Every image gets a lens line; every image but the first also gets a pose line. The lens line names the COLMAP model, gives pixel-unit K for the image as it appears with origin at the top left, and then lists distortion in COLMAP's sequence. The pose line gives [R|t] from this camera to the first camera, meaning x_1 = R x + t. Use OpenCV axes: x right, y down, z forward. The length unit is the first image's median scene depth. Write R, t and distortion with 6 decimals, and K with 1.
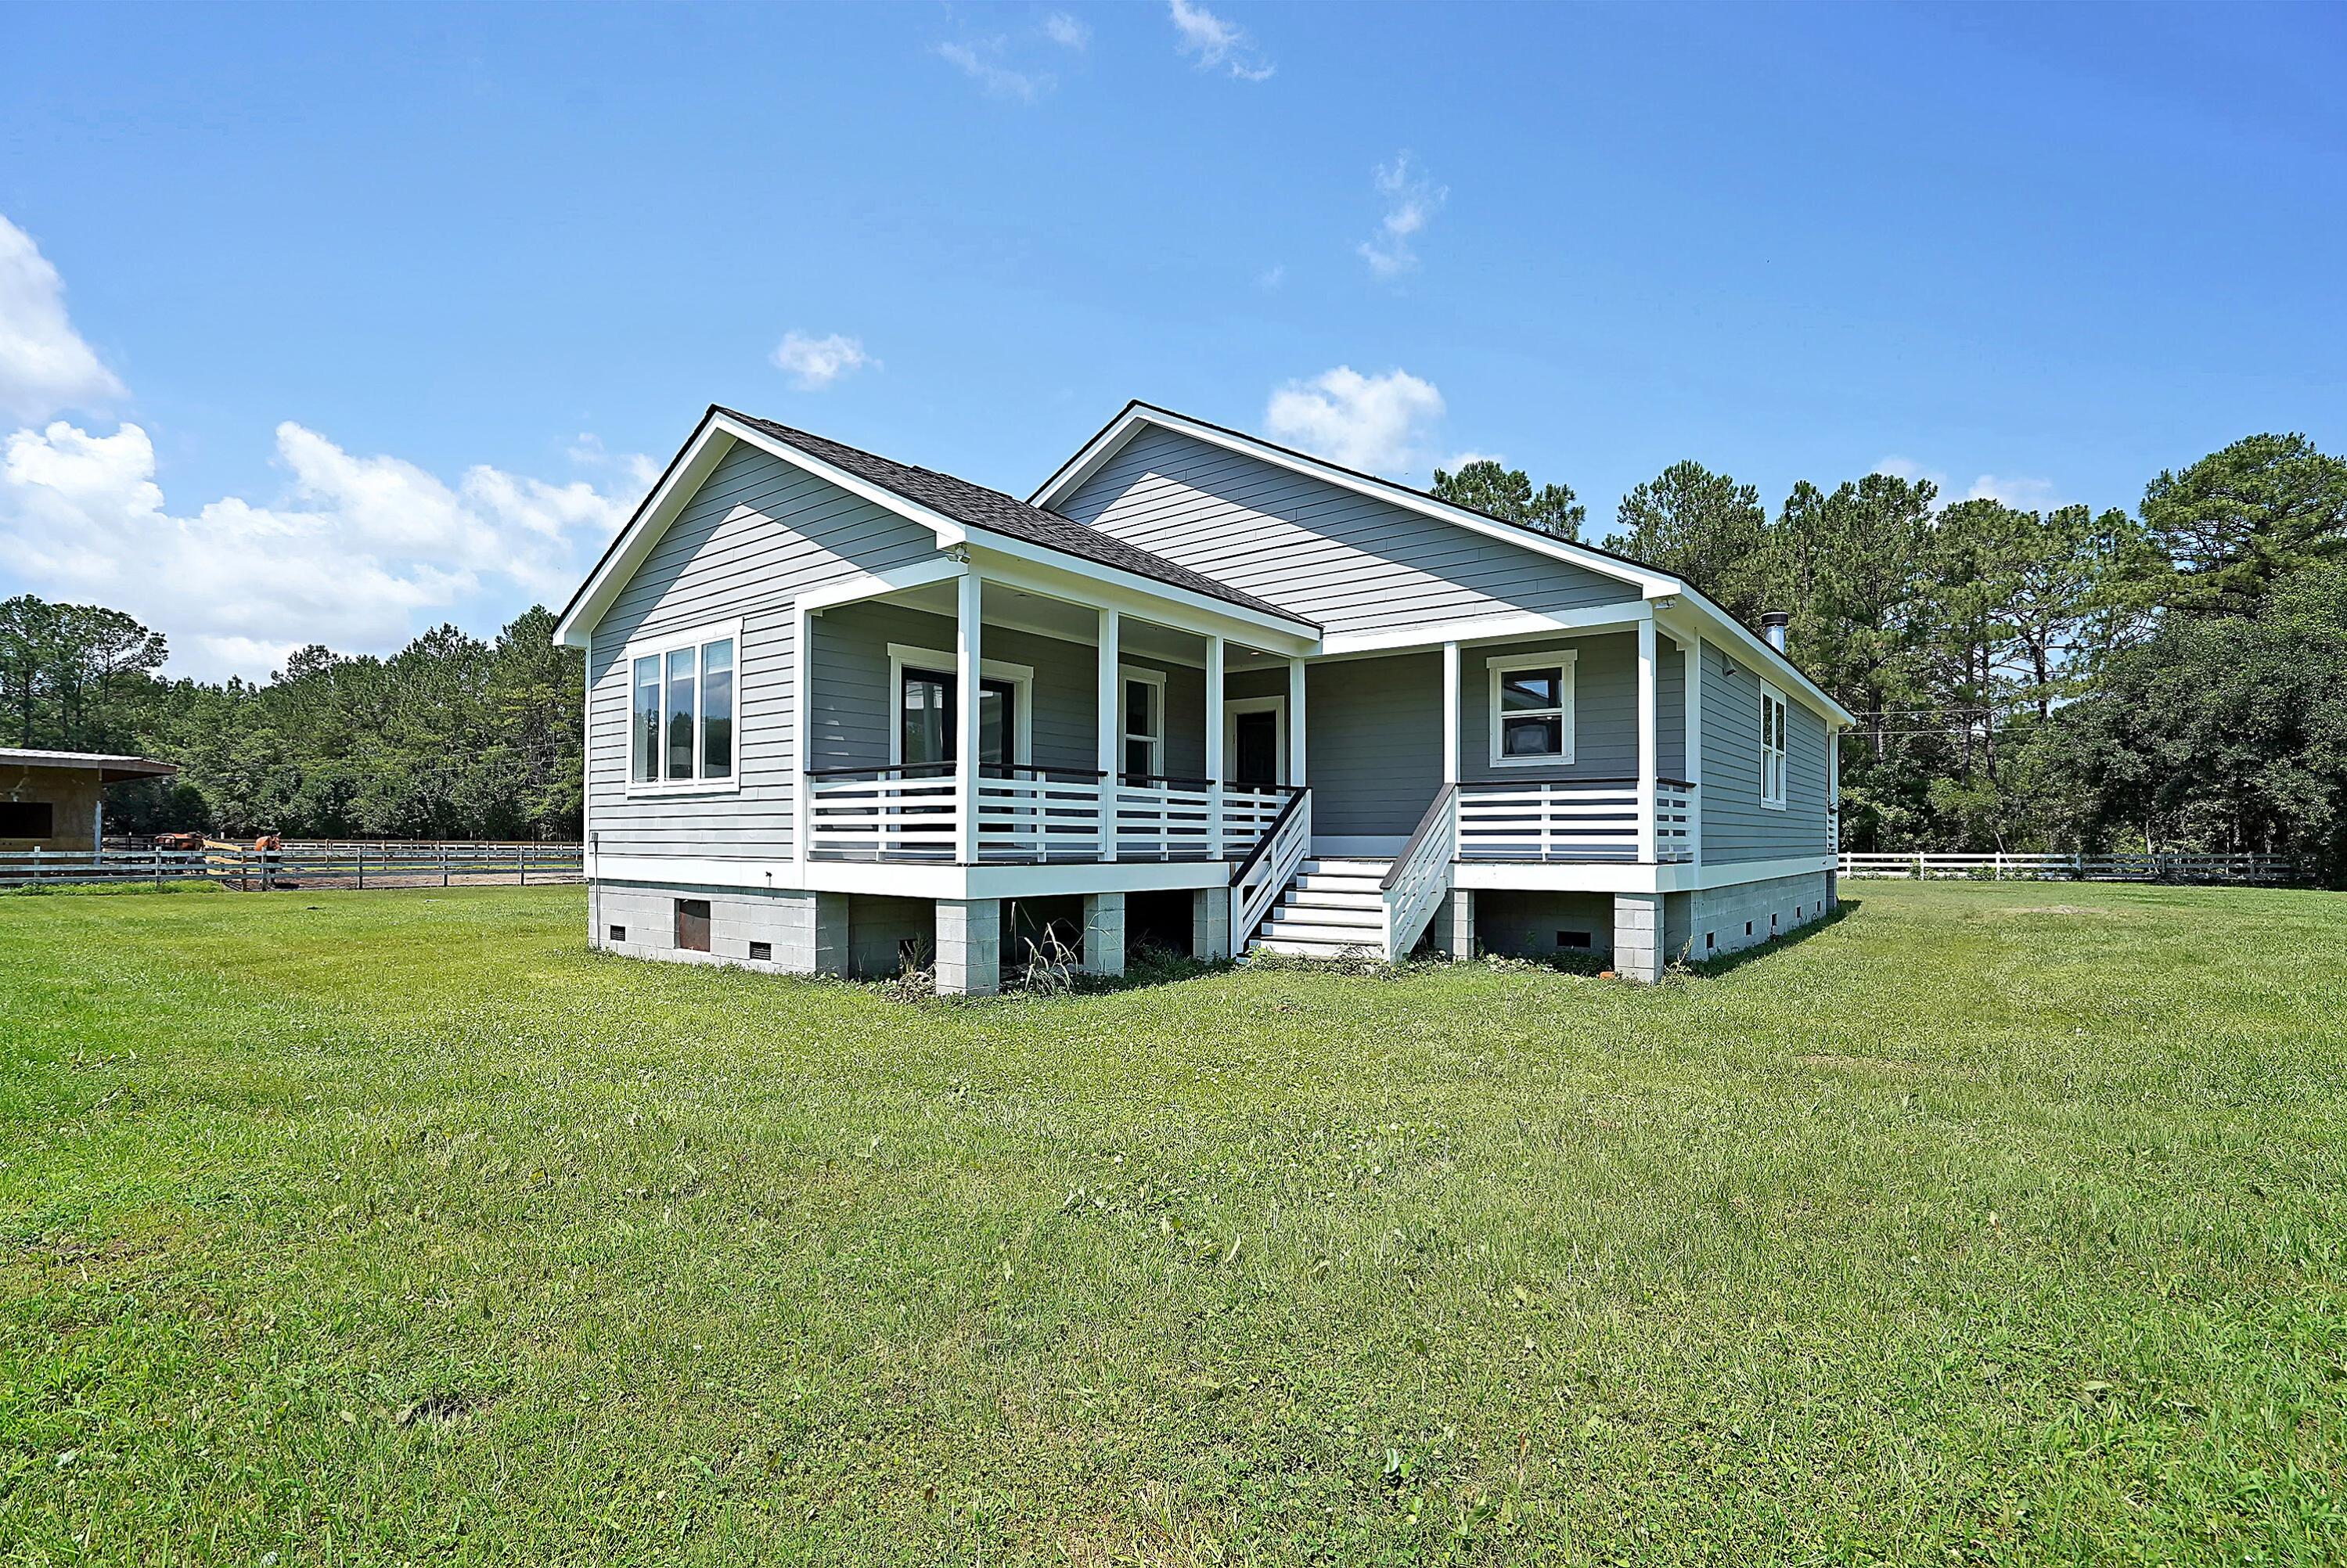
lens RADIAL K [[1079.4, 0, 1221.7], [0, 1079.4, 803.2], [0, 0, 1]] dist [-0.017097, -0.000533]
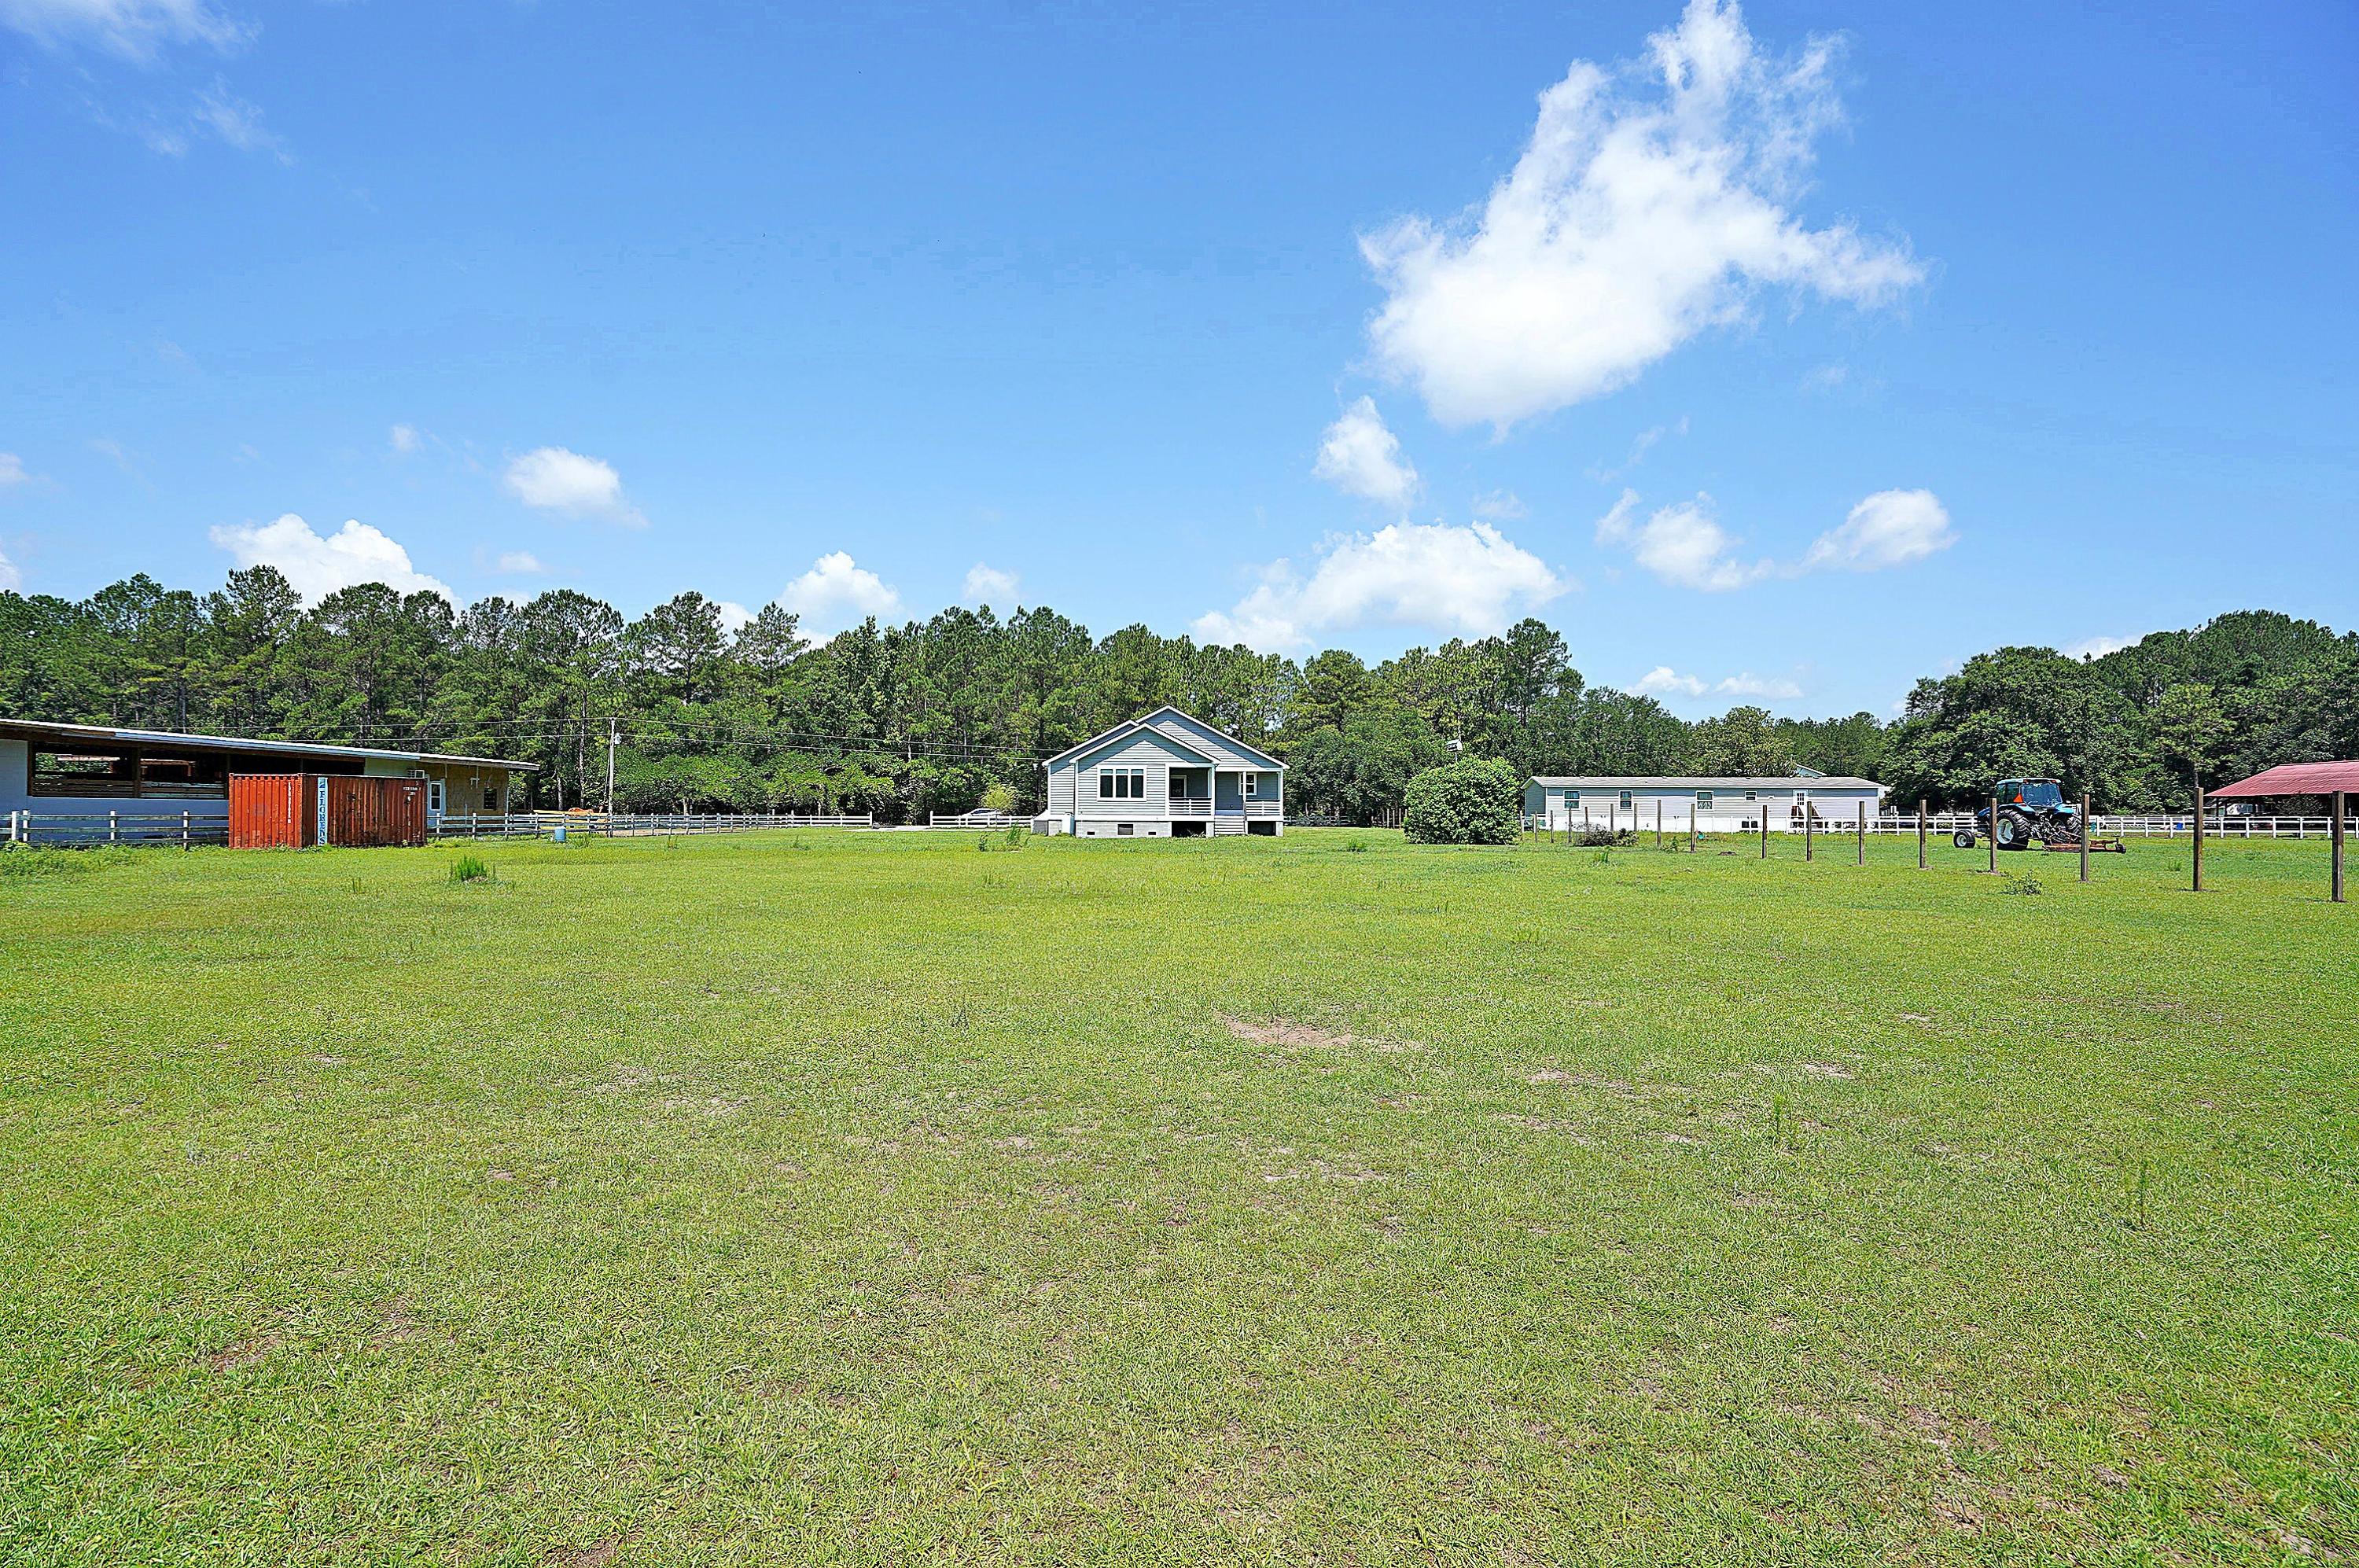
lens RADIAL K [[1085.0, 0, 1228.0], [0, 1085.0, 803.3], [0, 0, 1]] dist [-0.017097, -0.000533]
pose [[0.764051, 0.001851, 0.645153, -3.100296], [-0.020926, 0.999541, 0.021914, -0.110725], [-0.644817, -0.030244, 0.763739, -2.810910]]
